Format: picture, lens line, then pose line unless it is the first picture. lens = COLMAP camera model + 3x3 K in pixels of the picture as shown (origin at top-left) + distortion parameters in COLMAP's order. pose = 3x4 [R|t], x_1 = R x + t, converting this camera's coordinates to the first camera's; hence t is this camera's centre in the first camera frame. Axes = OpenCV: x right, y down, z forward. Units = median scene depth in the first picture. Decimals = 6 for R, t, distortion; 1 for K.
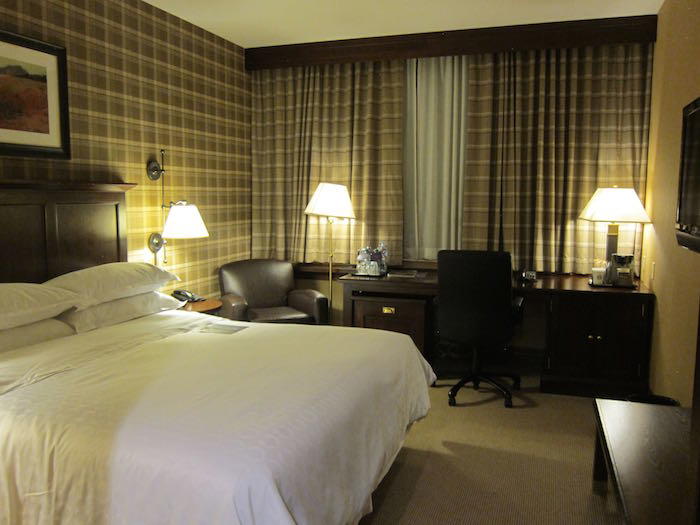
lens RADIAL K [[584.7, 0, 350.0], [0, 584.7, 262.5], [0, 0, 1]] dist [-0.057774, 0.000626]
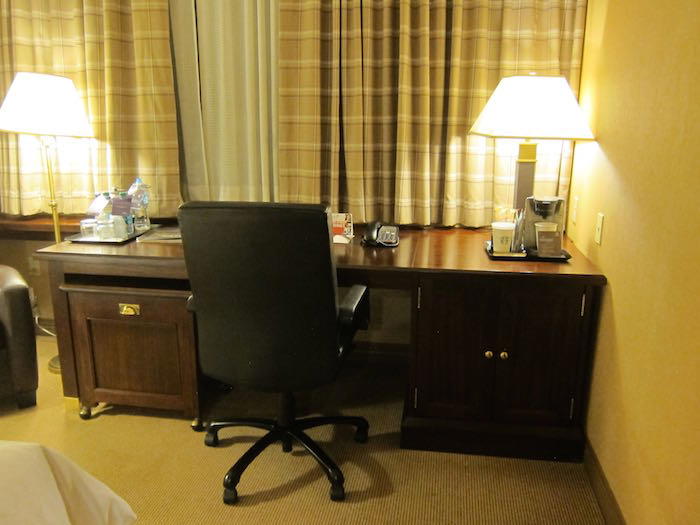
lens RADIAL K [[584.7, 0, 350.0], [0, 584.7, 262.5], [0, 0, 1]] dist [-0.057774, 0.000626]
pose [[0.984501, -0.043148, 0.169987, 0.167899], [0.019527, 0.990204, 0.138253, -0.029578], [-0.174287, -0.132791, 0.975700, 0.423526]]
